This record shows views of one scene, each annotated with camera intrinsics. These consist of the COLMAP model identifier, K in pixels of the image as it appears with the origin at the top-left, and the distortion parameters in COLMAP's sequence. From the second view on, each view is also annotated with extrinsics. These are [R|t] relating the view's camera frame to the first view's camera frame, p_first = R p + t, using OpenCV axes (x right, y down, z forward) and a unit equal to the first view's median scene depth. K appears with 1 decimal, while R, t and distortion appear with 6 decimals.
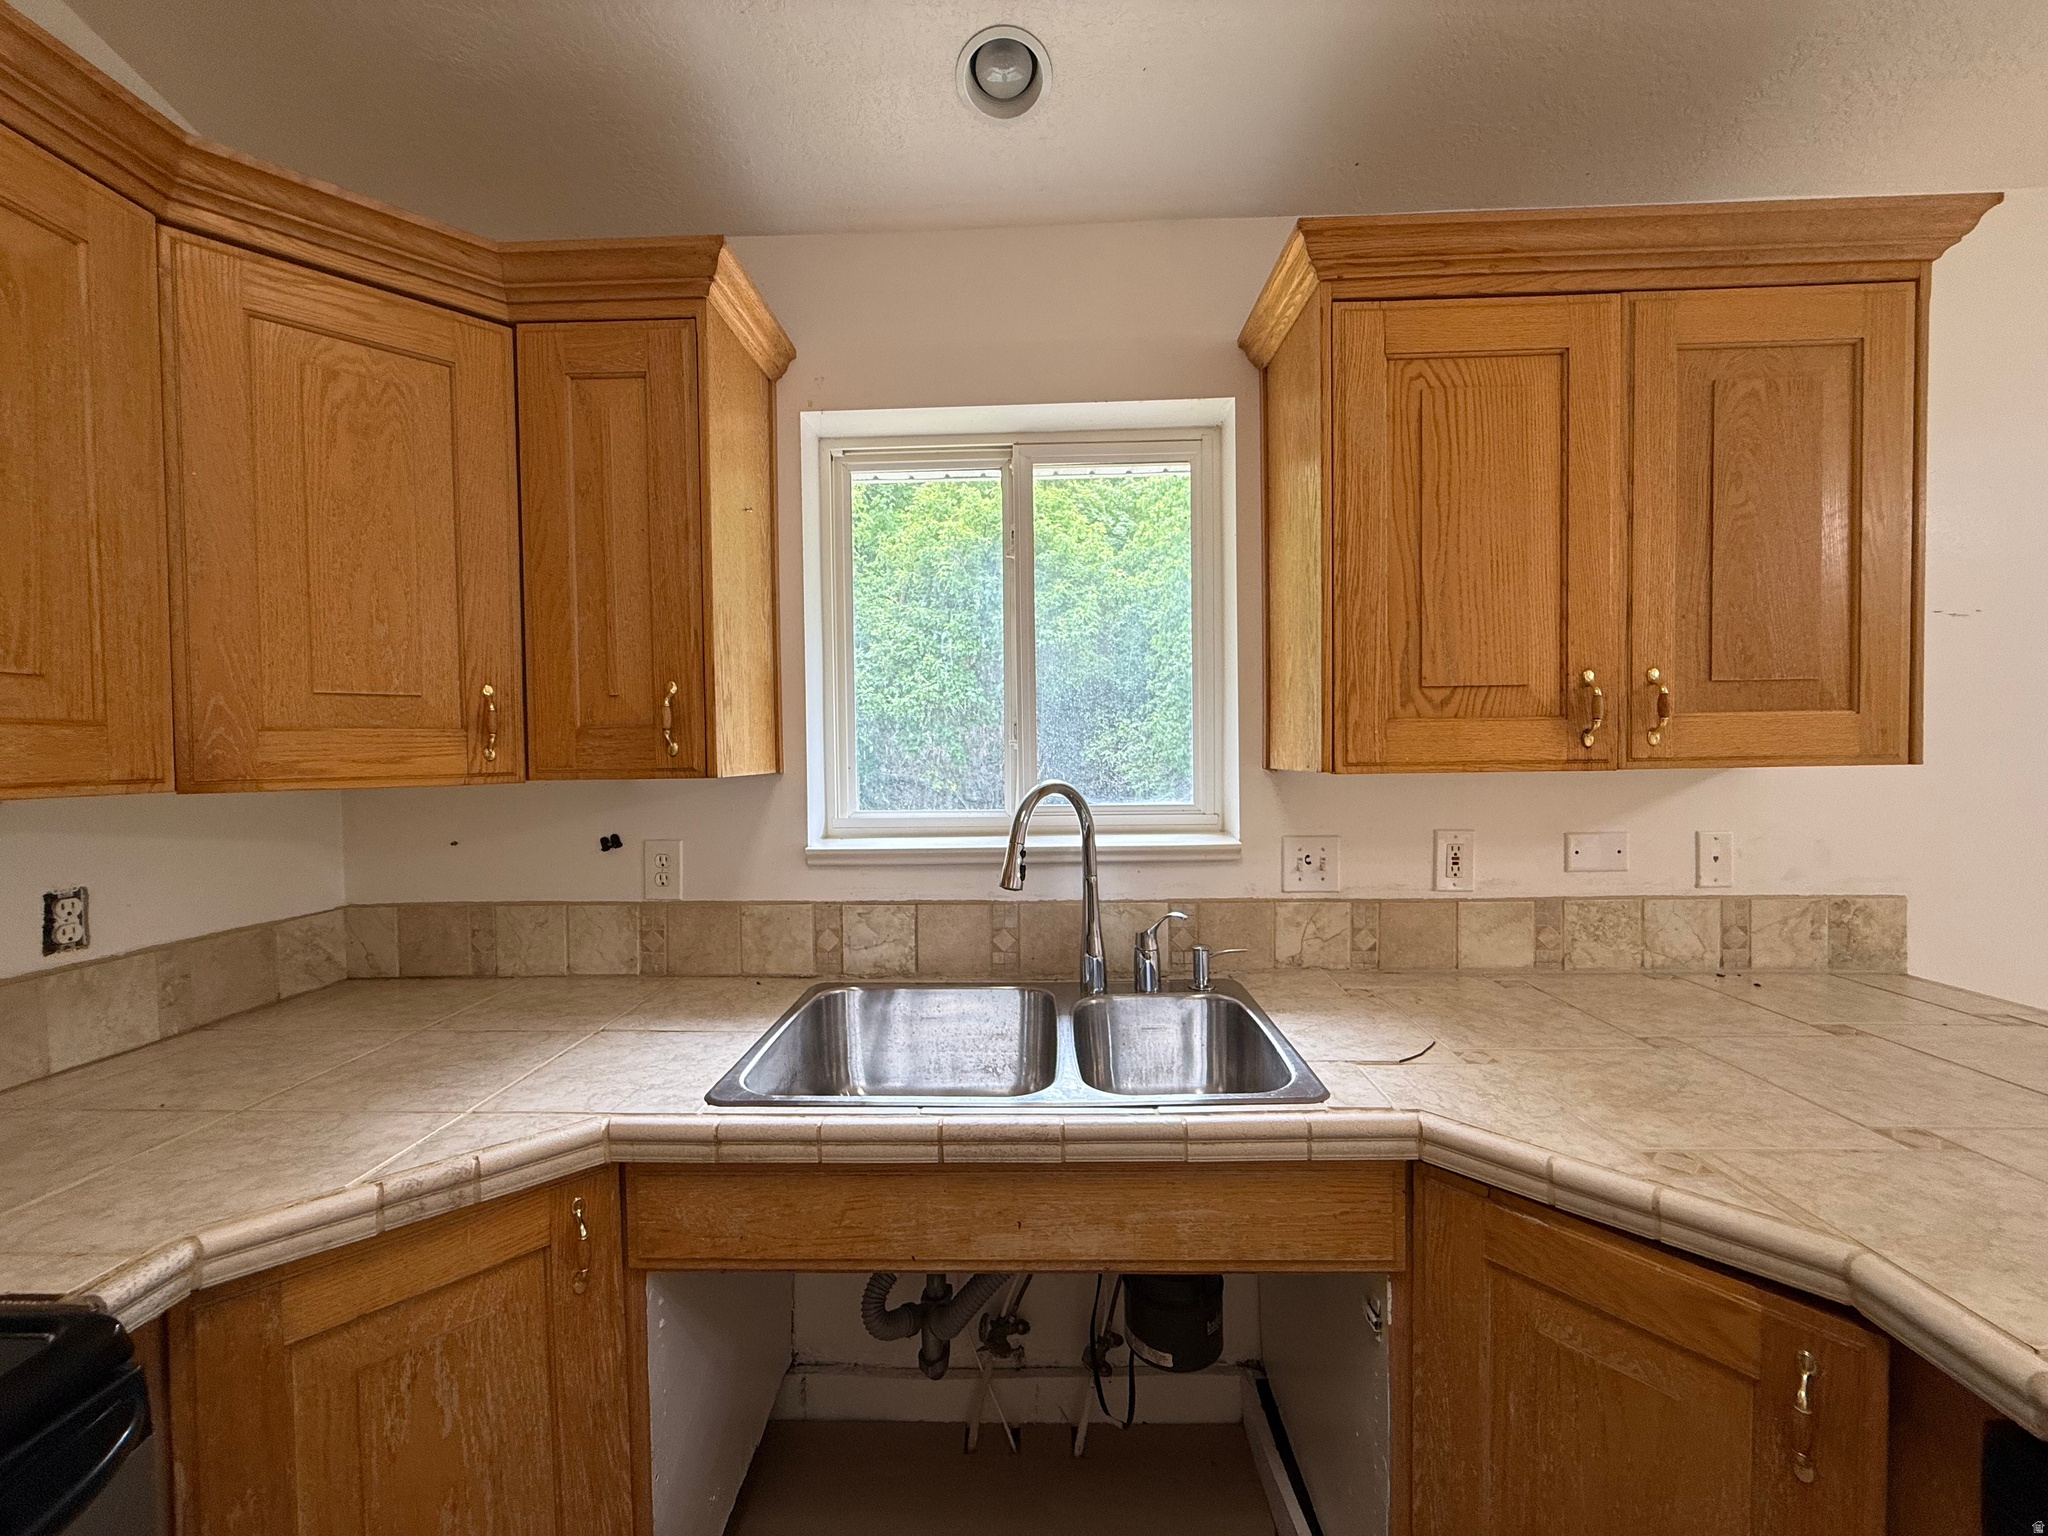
lens RADIAL K [[822.1, 0, 1015.1], [0, 822.1, 772.5], [0, 0, 1]] dist [0.000213, 0.000045]
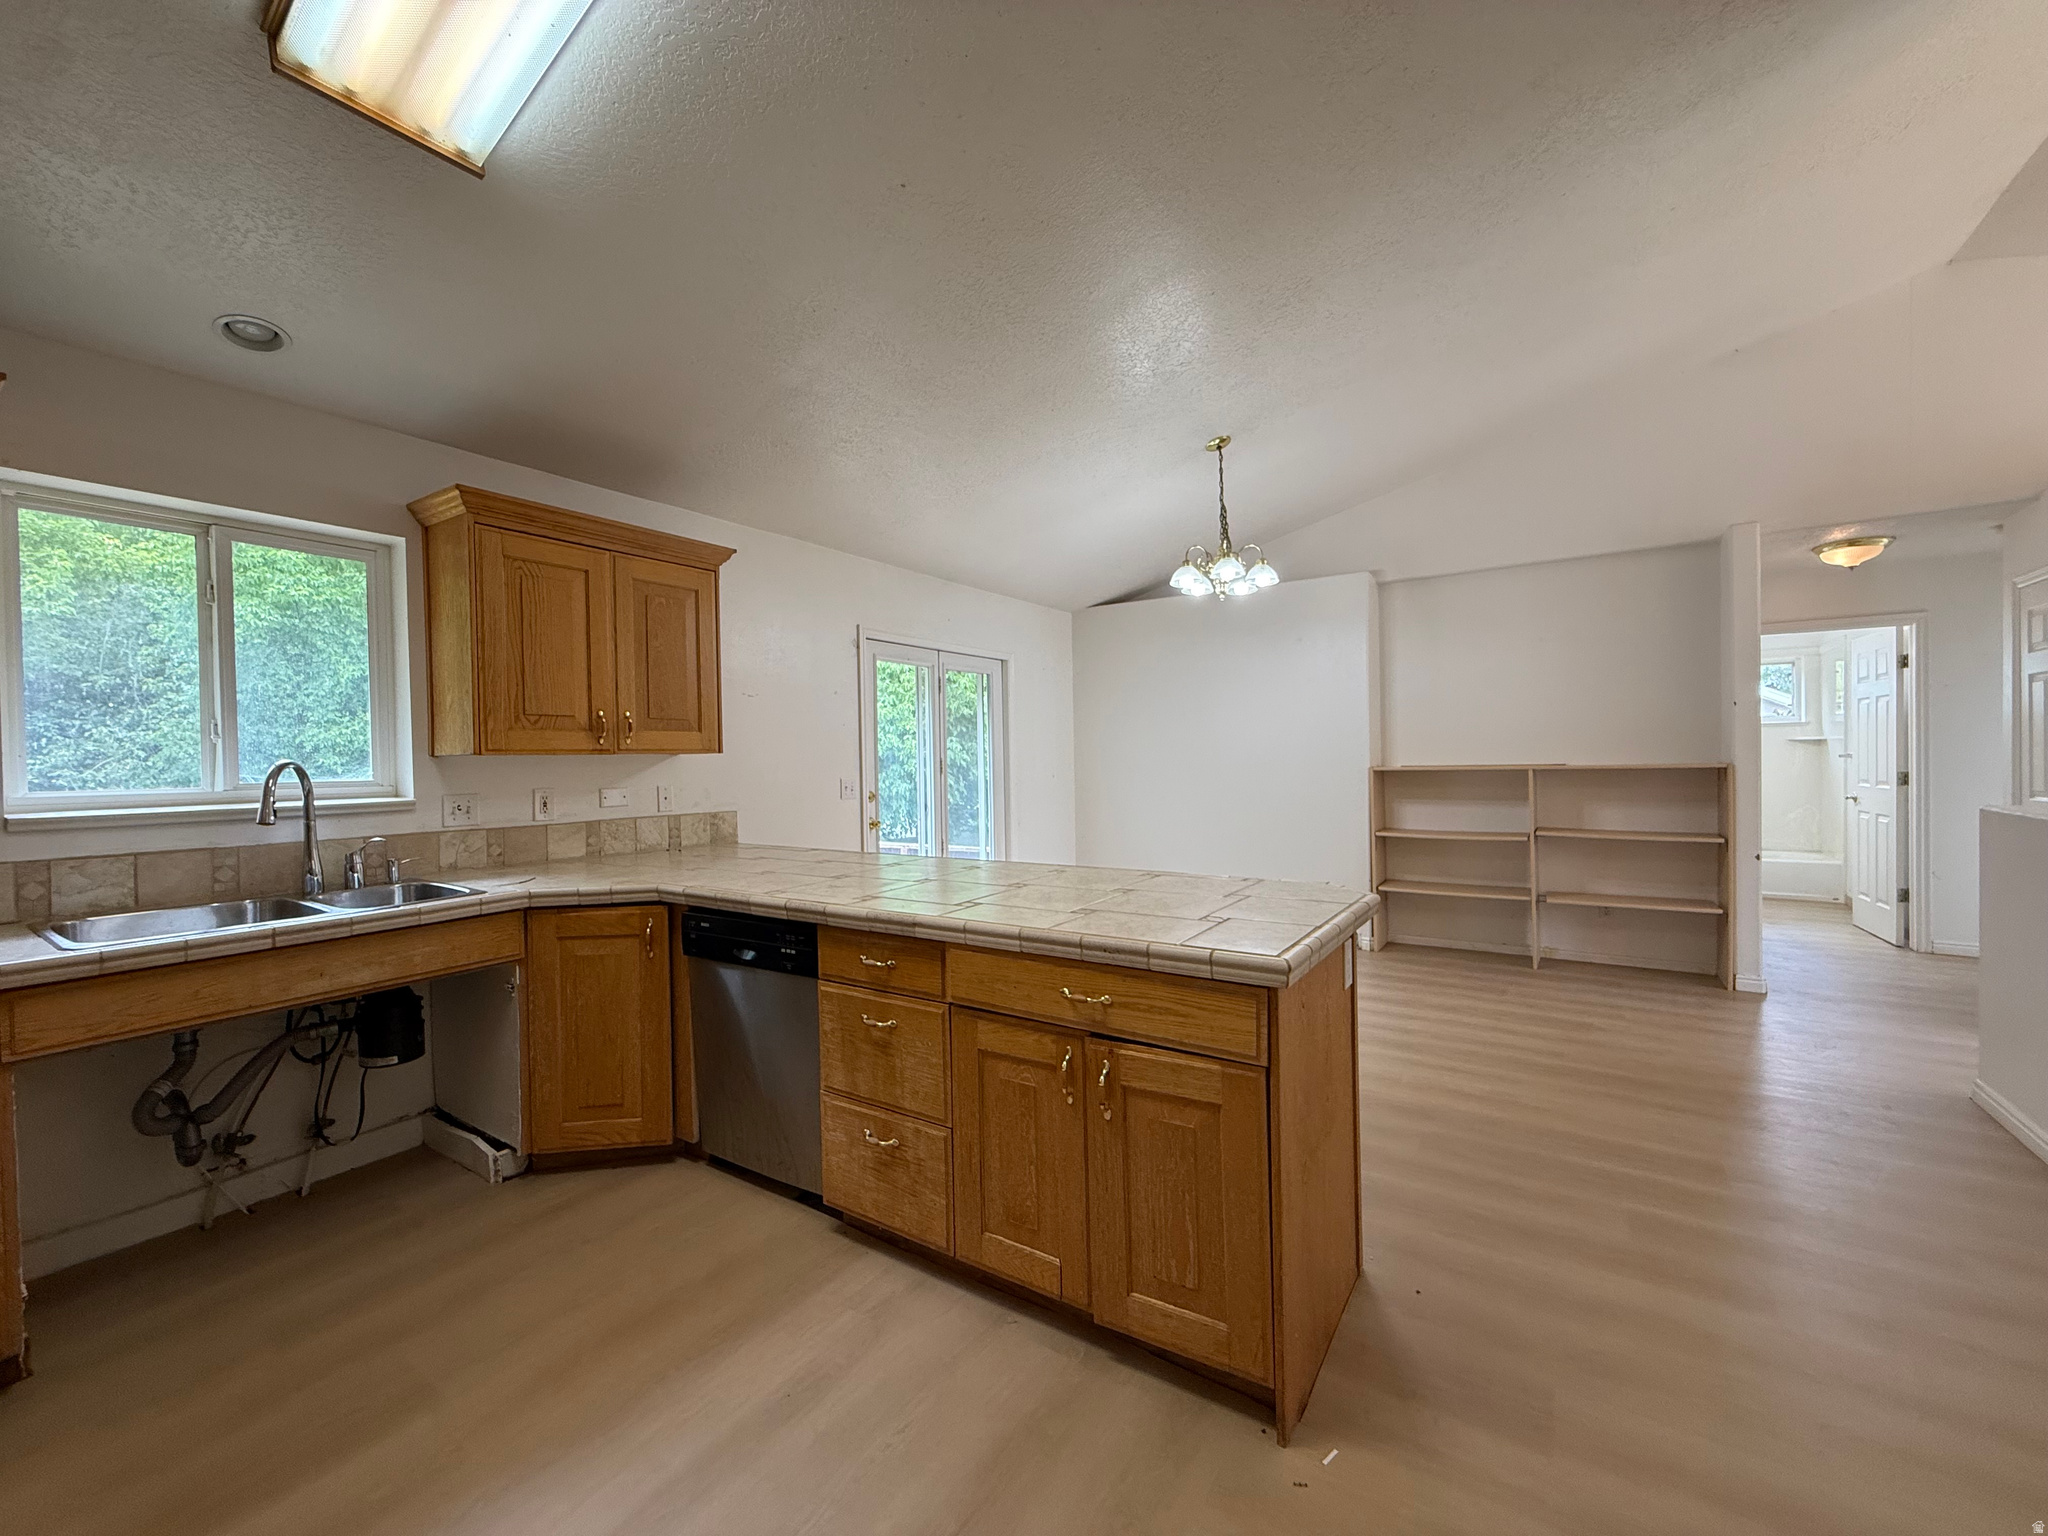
lens RADIAL K [[822.1, 0, 1022.8], [0, 822.1, 770.7], [0, 0, 1]] dist [0.000213, 0.000045]
pose [[0.533370, -0.007186, 0.845852, -0.526906], [0.031360, 0.999444, -0.011285, 0.090031], [-0.845301, 0.032545, 0.533299, -1.038100]]
